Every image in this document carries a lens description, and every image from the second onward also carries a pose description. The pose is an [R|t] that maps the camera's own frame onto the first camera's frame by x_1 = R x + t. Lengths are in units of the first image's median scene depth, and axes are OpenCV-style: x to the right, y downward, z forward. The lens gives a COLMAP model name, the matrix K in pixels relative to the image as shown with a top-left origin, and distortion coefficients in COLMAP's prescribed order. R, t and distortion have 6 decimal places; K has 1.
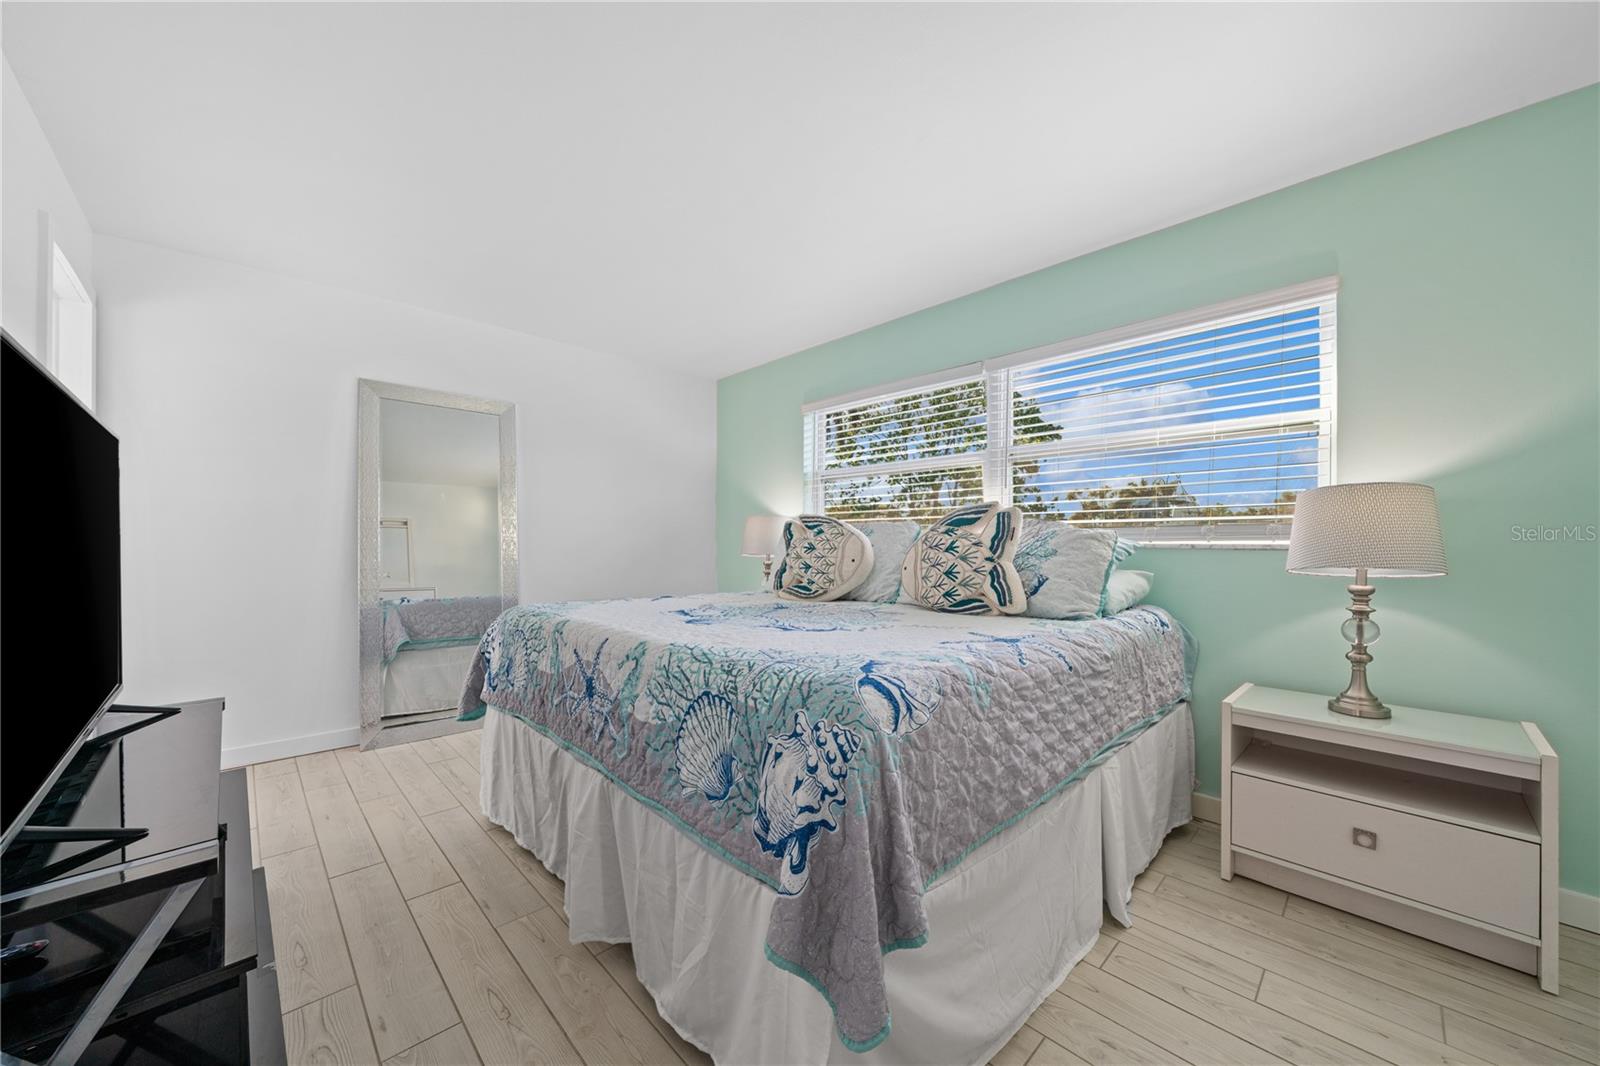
lens RADIAL K [[573.5, 0, 802.8], [0, 573.5, 540.8], [0, 0, 1]] dist [0.000698, 0.000041]
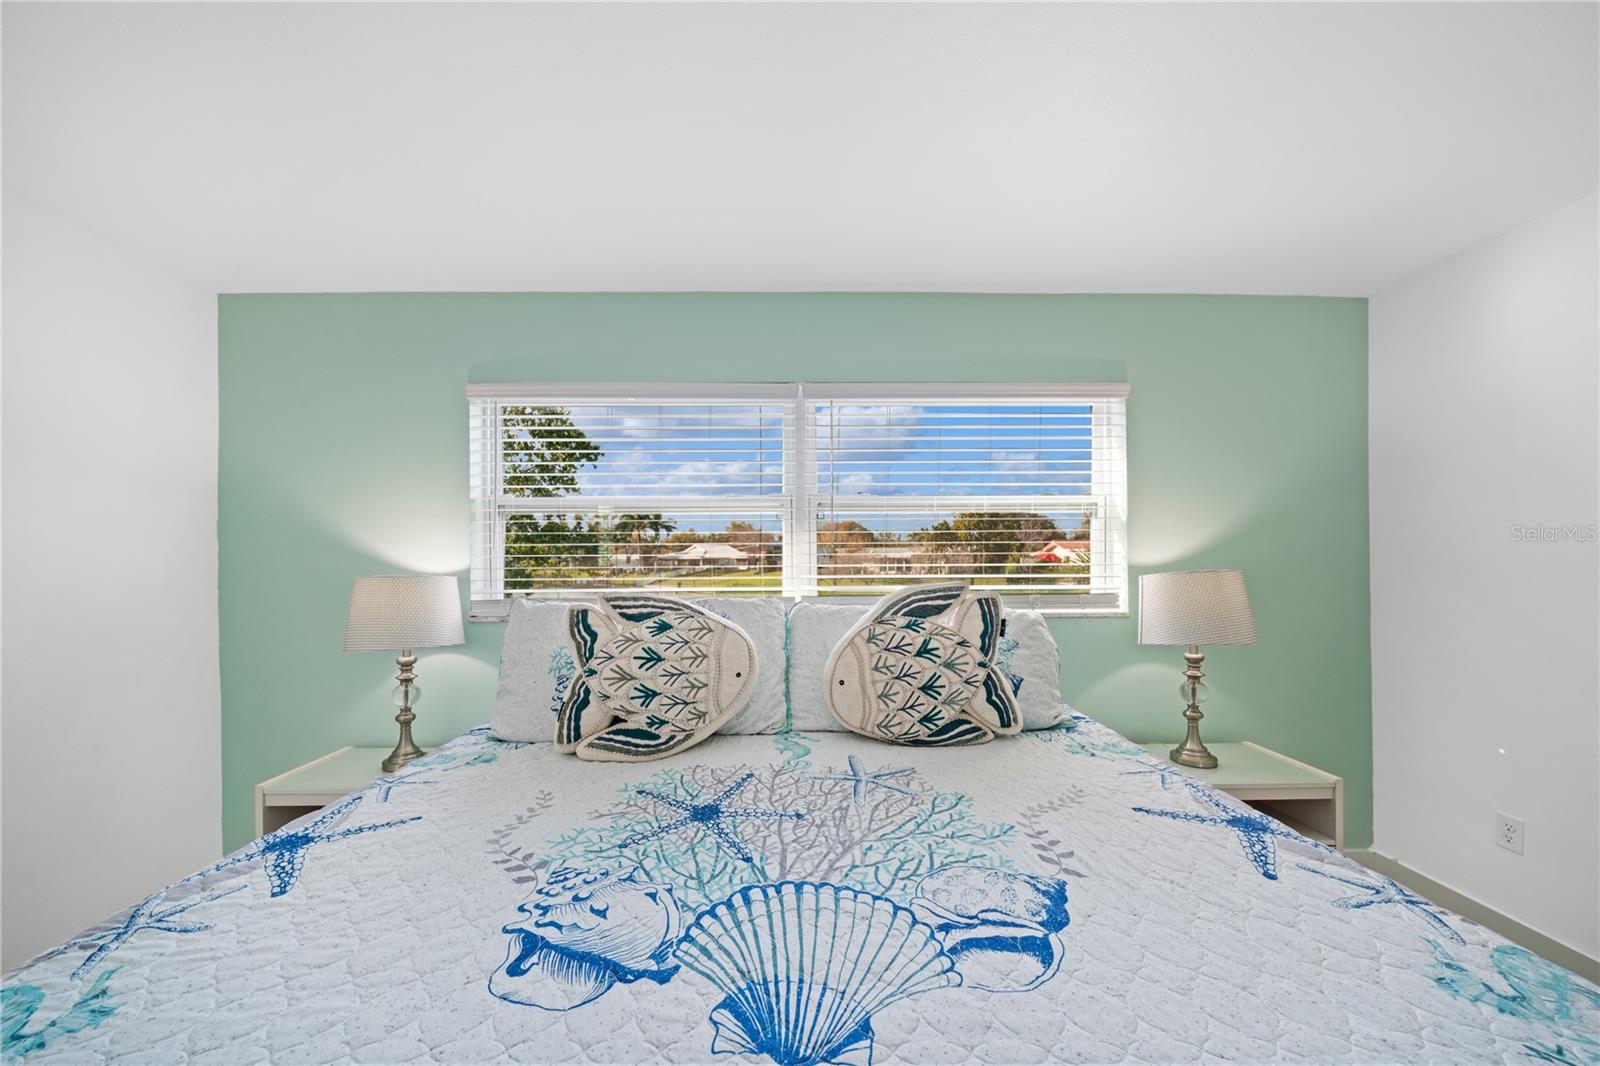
lens RADIAL K [[553.9, 0, 800.9], [0, 553.9, 561.4], [0, 0, 1]] dist [0.000051, 0.000064]
pose [[0.685163, -0.008049, 0.728345, -0.331475], [0.005597, 0.999968, 0.005785, -0.099958], [-0.728368, 0.000113, 0.685186, 0.649408]]
